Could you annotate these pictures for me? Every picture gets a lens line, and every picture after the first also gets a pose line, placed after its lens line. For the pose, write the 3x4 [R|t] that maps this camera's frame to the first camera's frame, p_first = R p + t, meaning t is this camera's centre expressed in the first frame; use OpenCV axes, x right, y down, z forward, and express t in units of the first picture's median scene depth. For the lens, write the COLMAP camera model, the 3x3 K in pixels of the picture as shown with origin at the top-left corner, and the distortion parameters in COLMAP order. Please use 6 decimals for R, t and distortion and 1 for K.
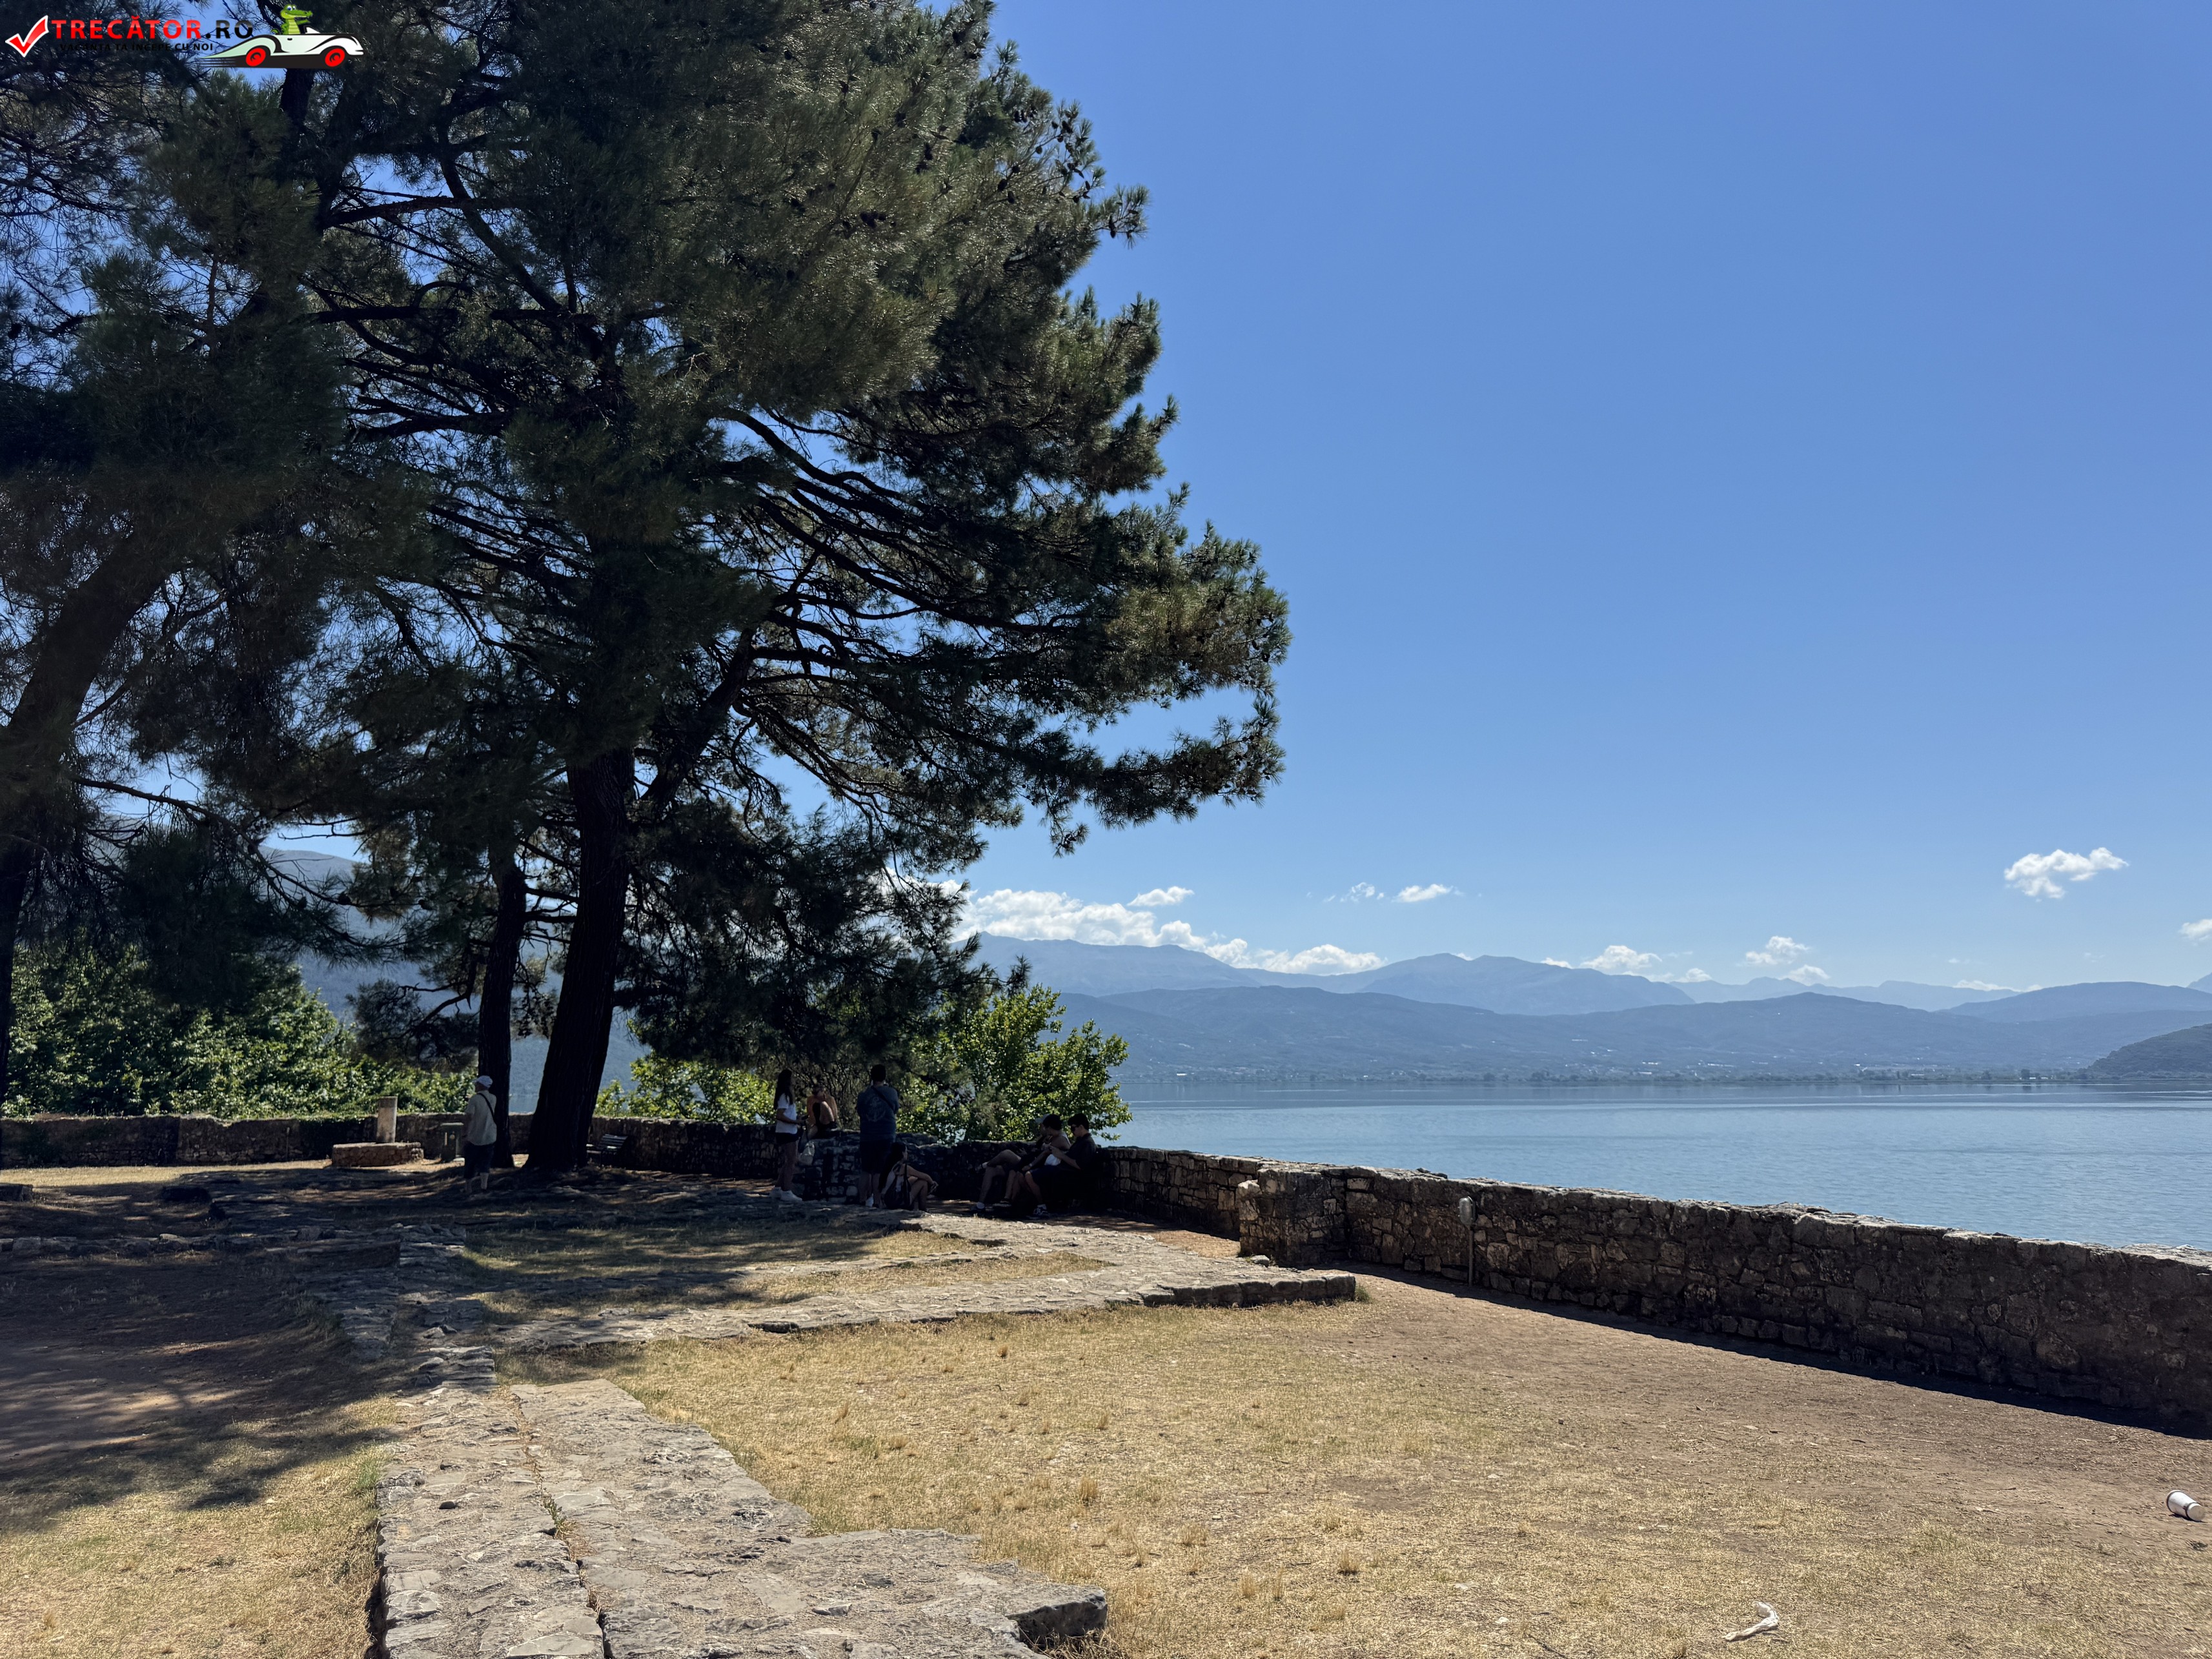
lens RADIAL K [[1562.3, 0, 1102.7], [0, 1562.3, 838.6], [0, 0, 1]] dist [0.047911, -0.040439]
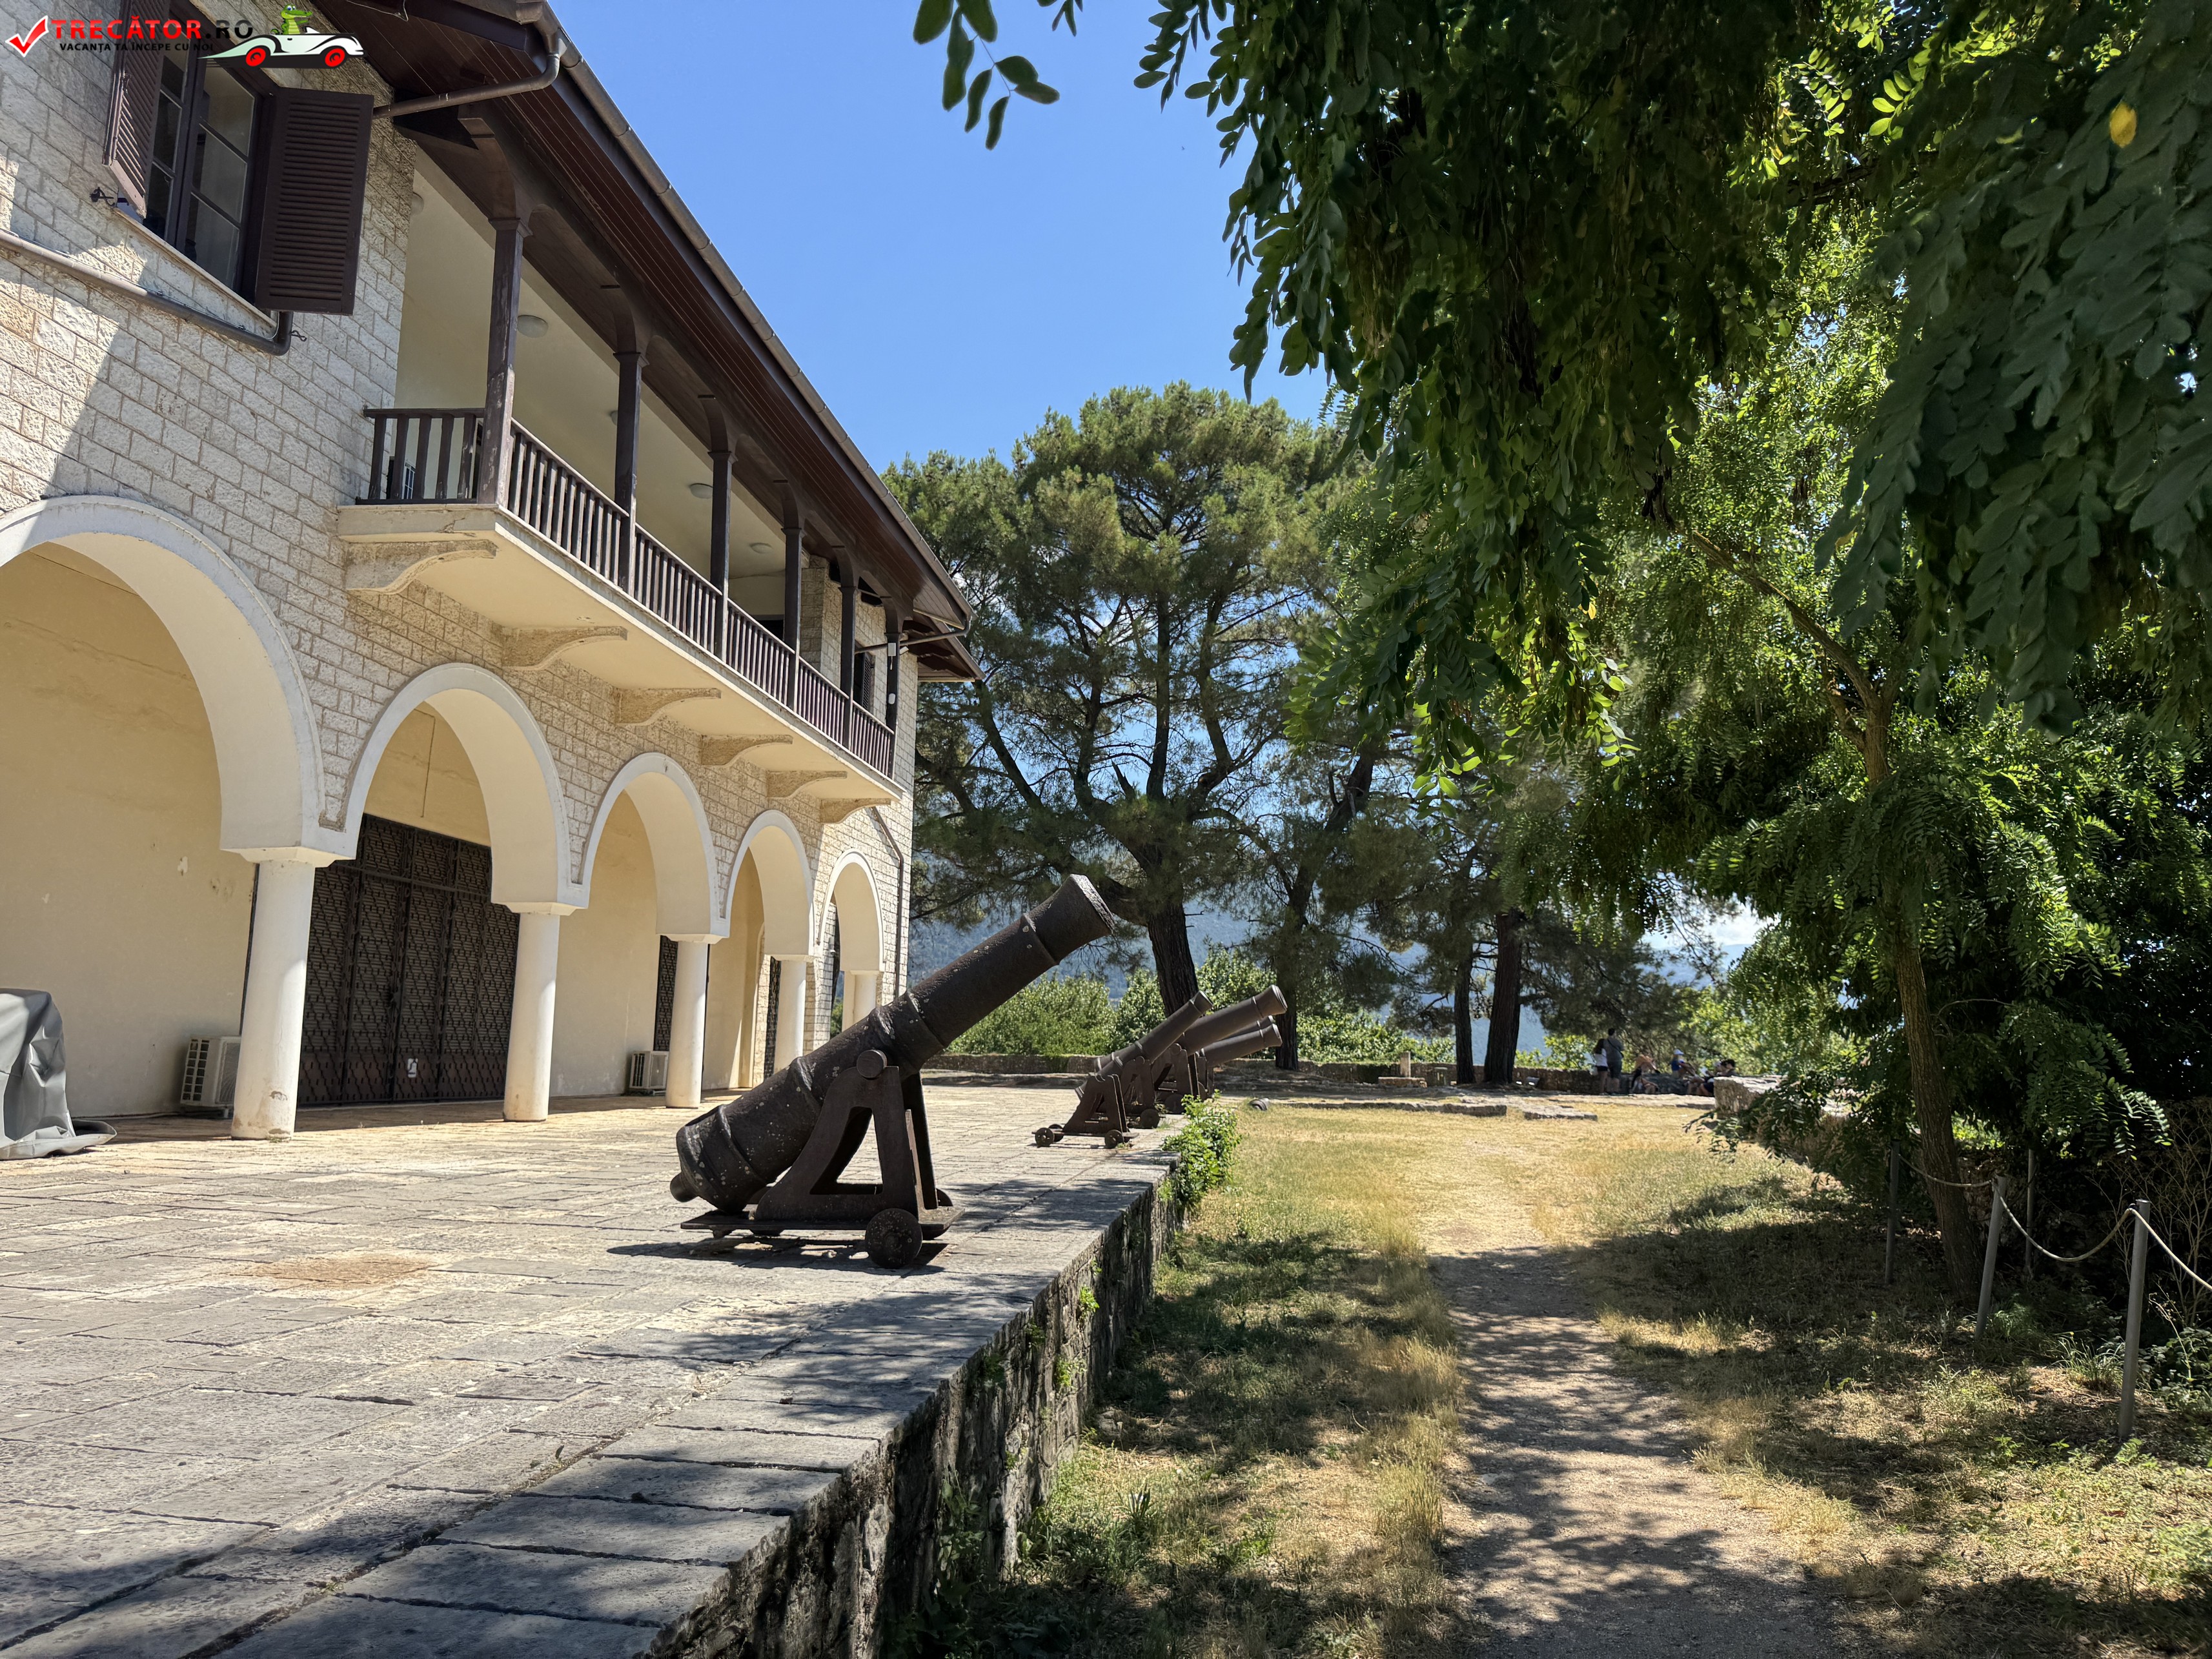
lens RADIAL K [[1562.3, 0, 1102.7], [0, 1562.3, 838.6], [0, 0, 1]] dist [0.047911, -0.040439]
pose [[0.835677, -0.053077, -0.546651, 0.277379], [0.058721, 0.998249, -0.007157, -0.096152], [0.546073, -0.026119, 0.837330, -0.763954]]
